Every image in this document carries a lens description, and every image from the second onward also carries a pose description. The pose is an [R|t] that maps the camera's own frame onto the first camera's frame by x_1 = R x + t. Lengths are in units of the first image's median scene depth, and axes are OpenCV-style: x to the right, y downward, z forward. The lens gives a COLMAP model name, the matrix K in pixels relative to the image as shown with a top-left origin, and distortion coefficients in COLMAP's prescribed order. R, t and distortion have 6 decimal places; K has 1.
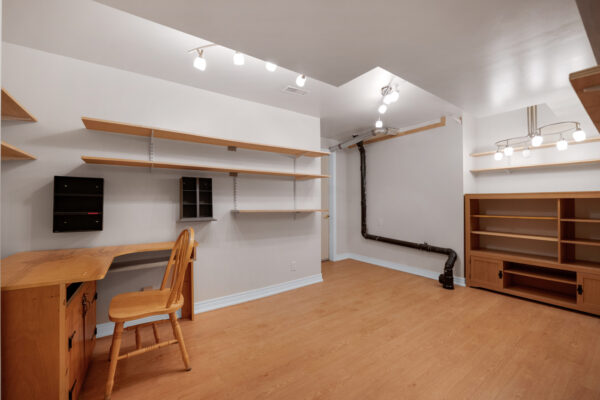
lens RADIAL K [[250.2, 0, 299.7], [0, 250.2, 202.9], [0, 0, 1]] dist [-0.015957, -0.000438]
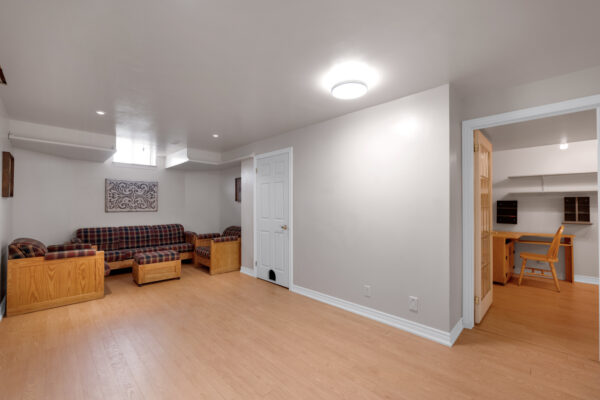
lens RADIAL K [[250.2, 0, 297.4], [0, 250.2, 204.7], [0, 0, 1]] dist [-0.015957, -0.000438]
pose [[0.182002, -0.004933, -0.983286, 0.876556], [-0.003439, 0.999978, -0.005653, -0.036920], [0.983292, 0.004410, 0.181981, -1.147727]]
